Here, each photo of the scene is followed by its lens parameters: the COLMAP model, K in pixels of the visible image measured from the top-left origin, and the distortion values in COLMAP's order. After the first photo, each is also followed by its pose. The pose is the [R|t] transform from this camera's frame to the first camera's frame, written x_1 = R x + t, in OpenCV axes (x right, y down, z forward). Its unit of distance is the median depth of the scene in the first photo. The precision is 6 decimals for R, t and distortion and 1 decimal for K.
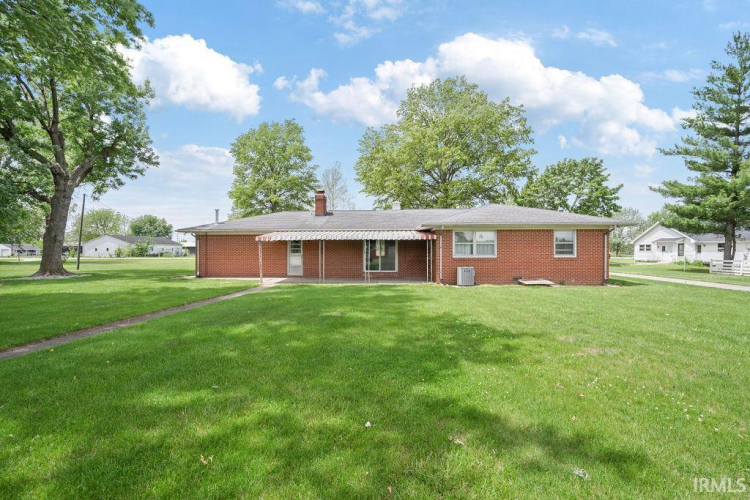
lens RADIAL K [[343.5, 0, 375.0], [0, 343.5, 250.0], [0, 0, 1]] dist [-0.000534, -0.000354]
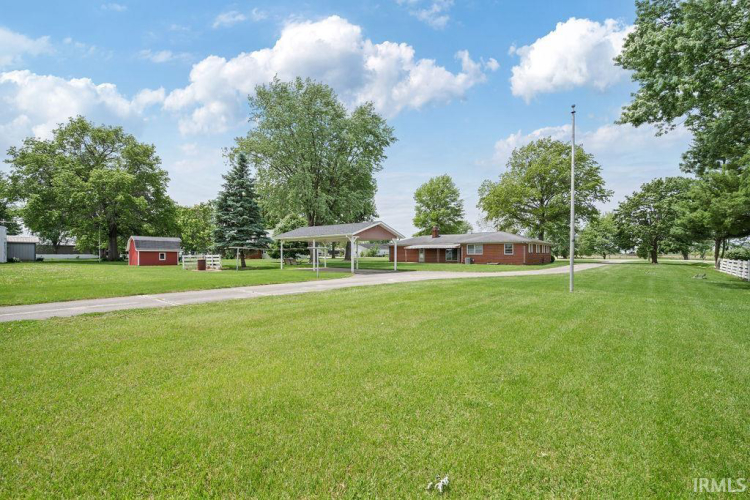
lens RADIAL K [[343.5, 0, 375.0], [0, 343.5, 250.0], [0, 0, 1]] dist [-0.000534, -0.000354]
pose [[0.829741, -0.007211, -0.558101, 0.929885], [0.002868, 0.999958, -0.008657, 0.005953], [0.558141, 0.005582, 0.829728, -1.364476]]
